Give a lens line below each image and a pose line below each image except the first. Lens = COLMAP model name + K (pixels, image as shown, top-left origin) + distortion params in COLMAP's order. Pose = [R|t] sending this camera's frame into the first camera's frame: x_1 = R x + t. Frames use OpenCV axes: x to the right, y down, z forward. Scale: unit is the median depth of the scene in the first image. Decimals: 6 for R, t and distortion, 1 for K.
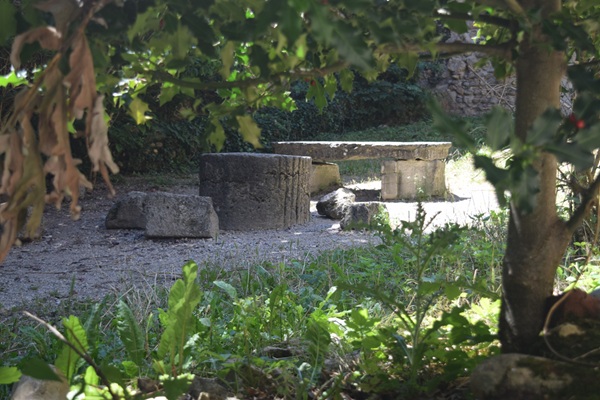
lens RADIAL K [[903.2, 0, 300.1], [0, 903.2, 199.9], [0, 0, 1]] dist [0.000049, 0.000000]
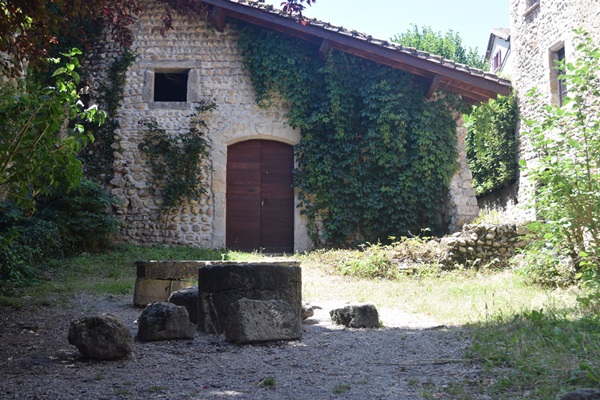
lens RADIAL K [[778.7, 0, 300.2], [0, 778.7, 199.8], [0, 0, 1]] dist [0.007811, 0.000000]
pose [[0.773843, 0.055764, 0.630918, -0.310654], [0.050312, 0.987557, -0.148995, 0.007293], [-0.631376, 0.147042, 0.761408, 0.117050]]
